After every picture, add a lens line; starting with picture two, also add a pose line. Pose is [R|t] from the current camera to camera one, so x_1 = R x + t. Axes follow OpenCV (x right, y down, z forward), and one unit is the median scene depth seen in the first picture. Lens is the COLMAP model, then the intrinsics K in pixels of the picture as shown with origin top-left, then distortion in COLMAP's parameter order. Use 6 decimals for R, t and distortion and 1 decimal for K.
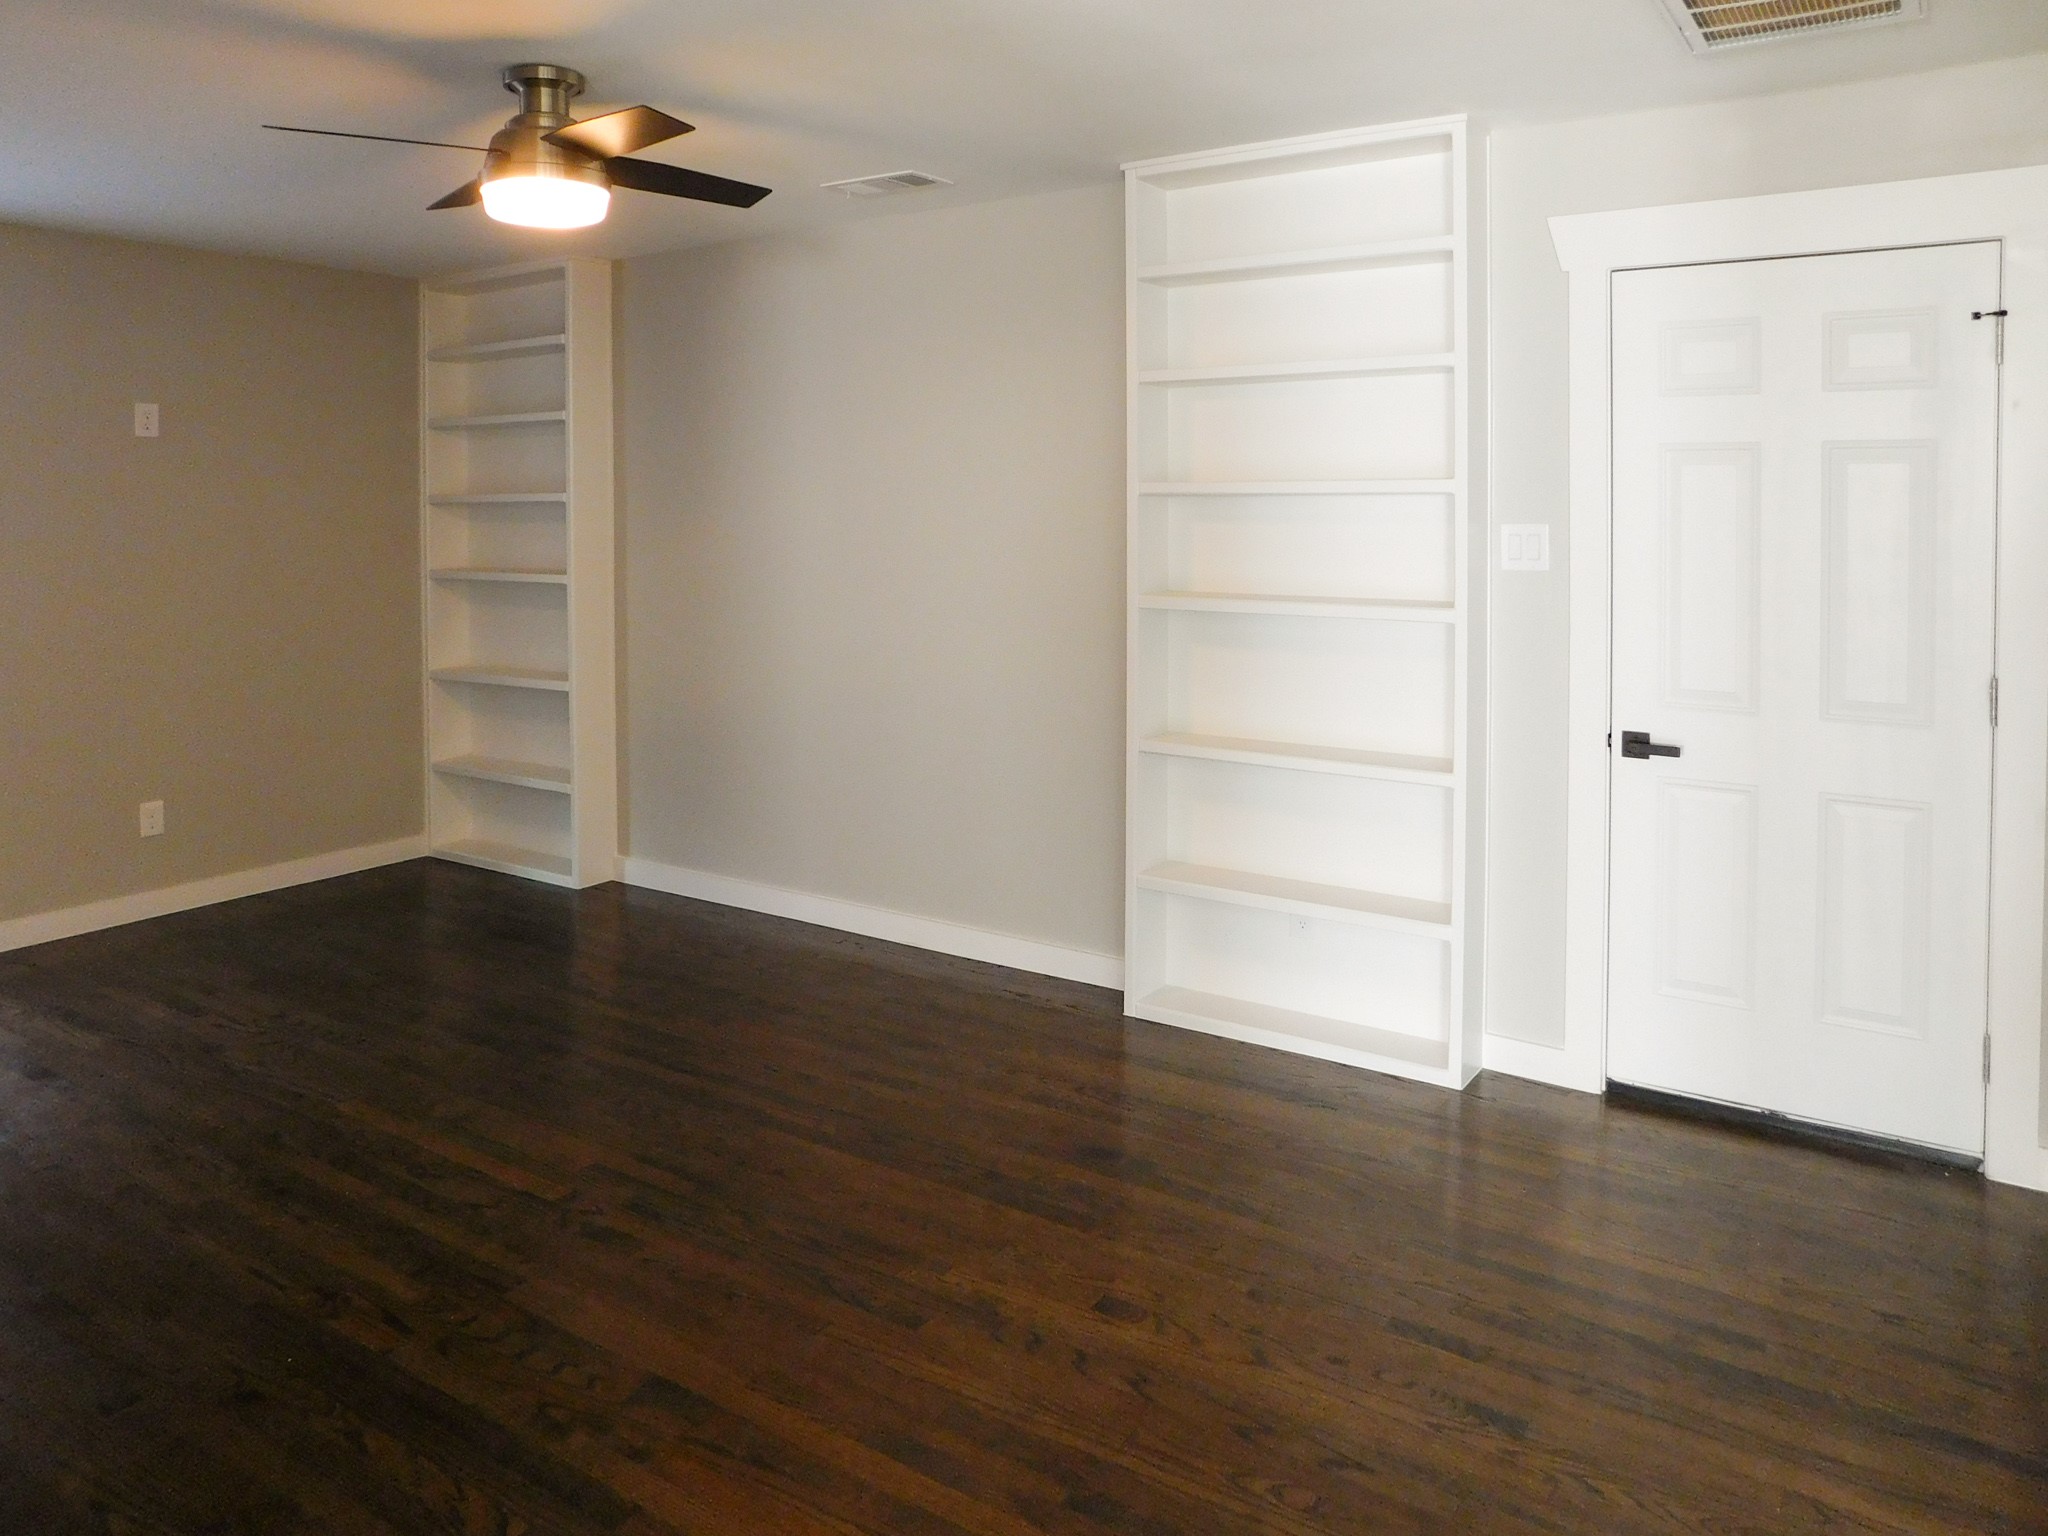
lens RADIAL K [[1333.7, 0, 1021.4], [0, 1333.7, 797.6], [0, 0, 1]] dist [-0.058945, 0.030349]
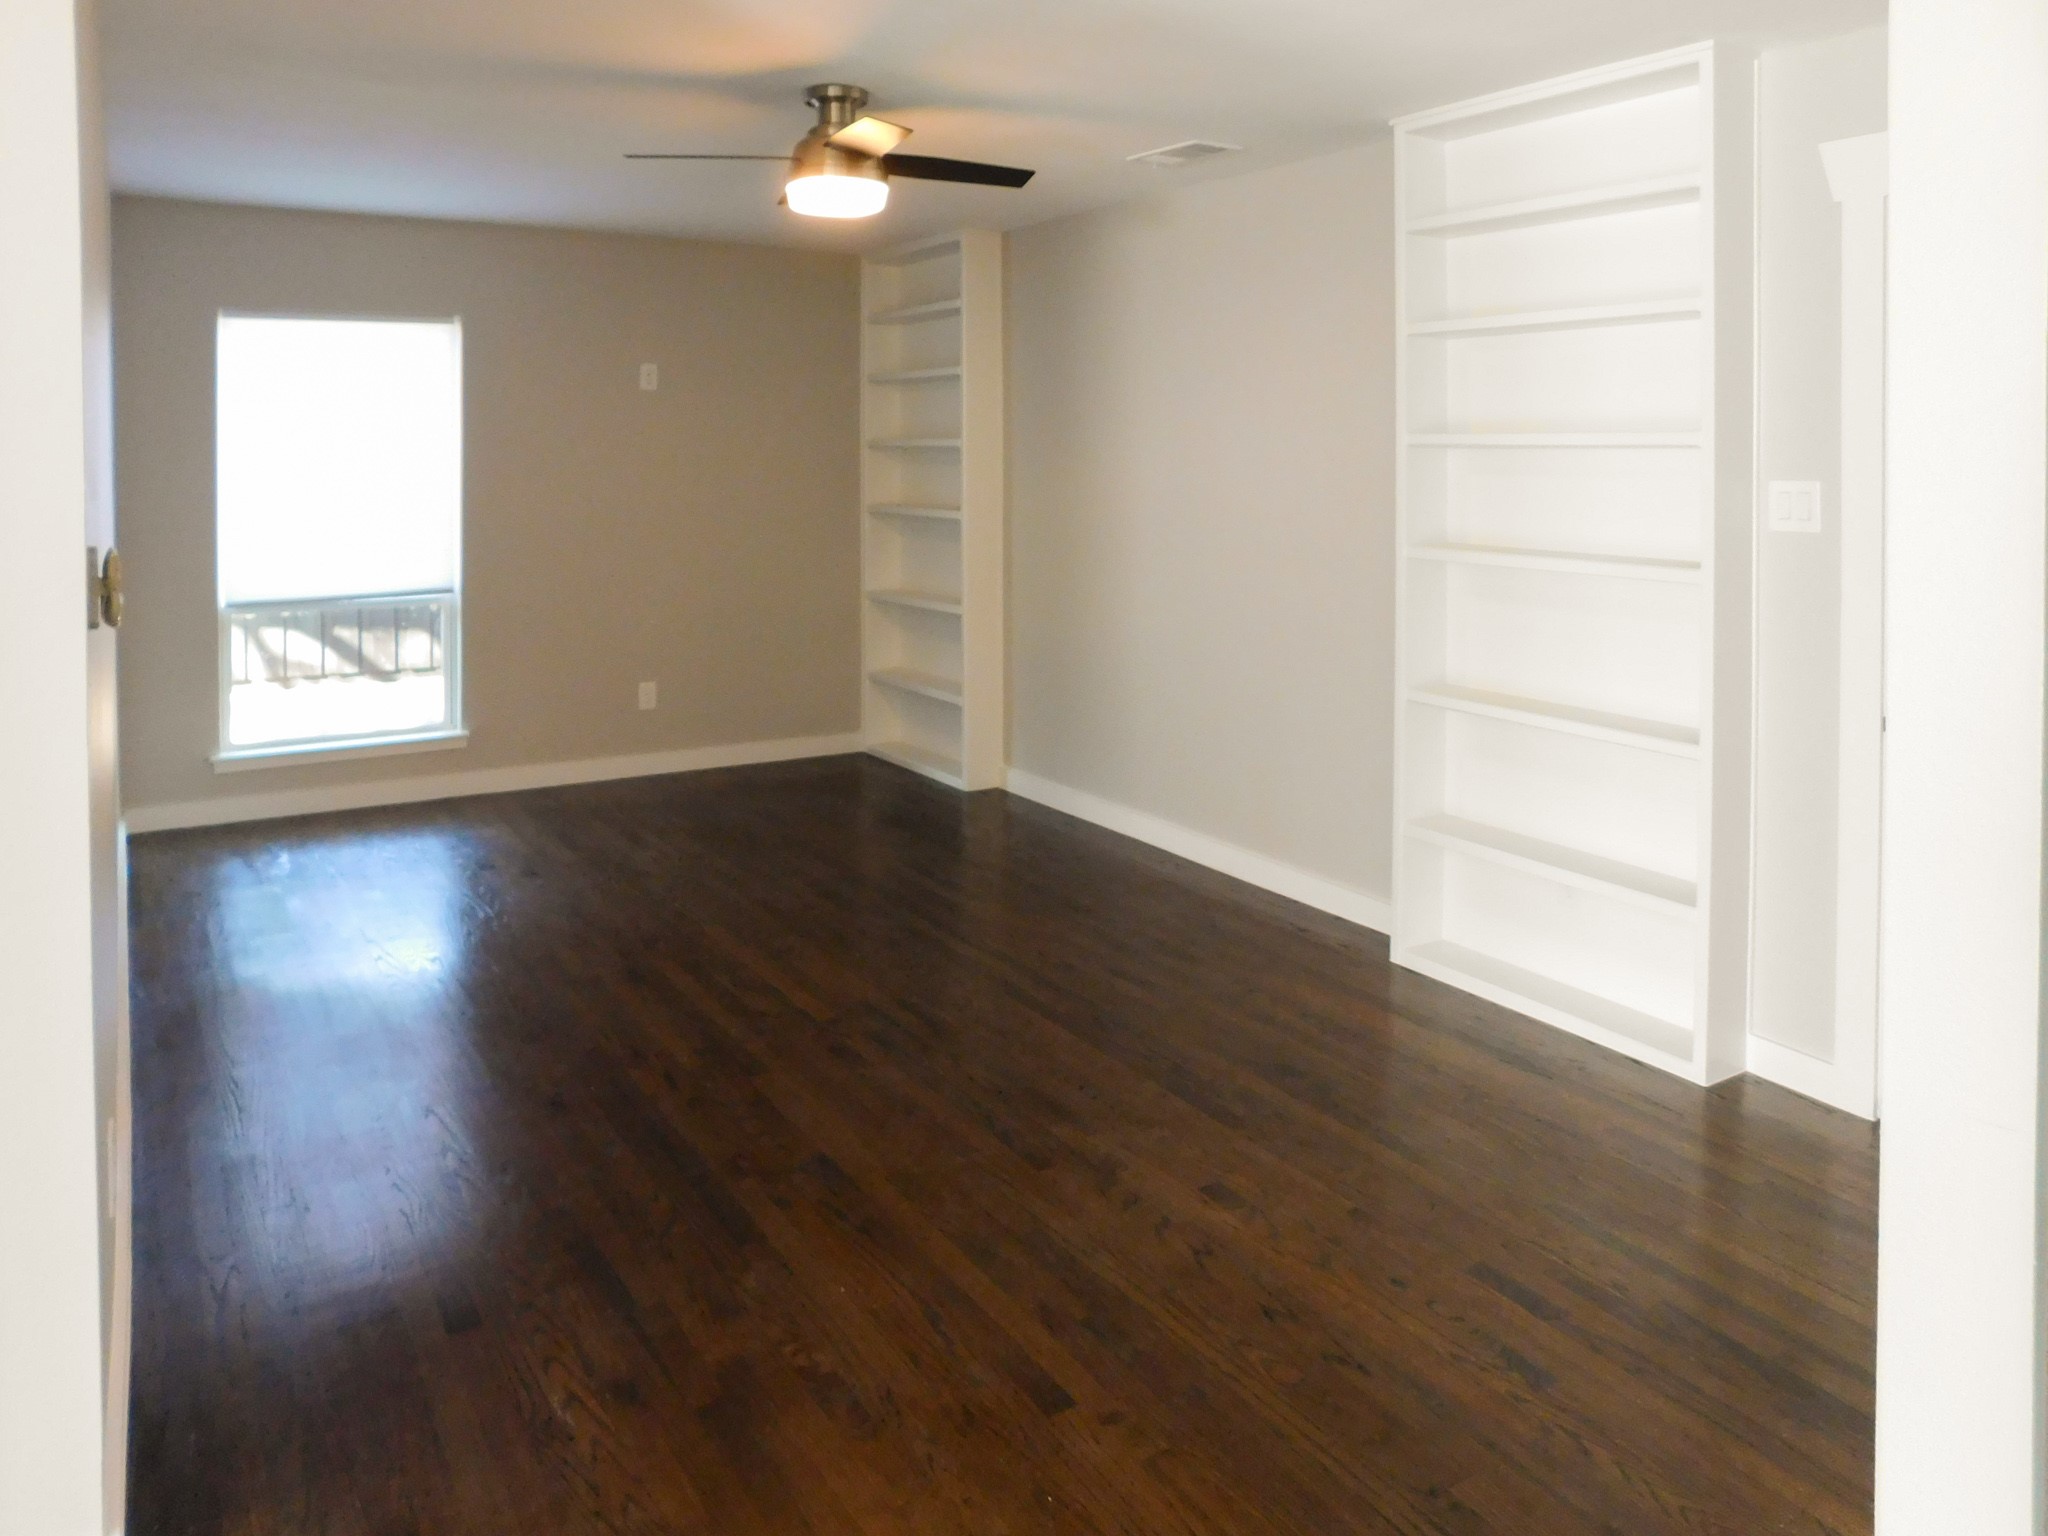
lens RADIAL K [[1333.7, 0, 1021.4], [0, 1333.7, 797.6], [0, 0, 1]] dist [-0.058945, 0.030349]
pose [[0.915173, 0.110277, -0.387683, 0.259197], [-0.097475, 0.993847, 0.052599, 0.017110], [0.391098, -0.010348, 0.920291, -0.054599]]
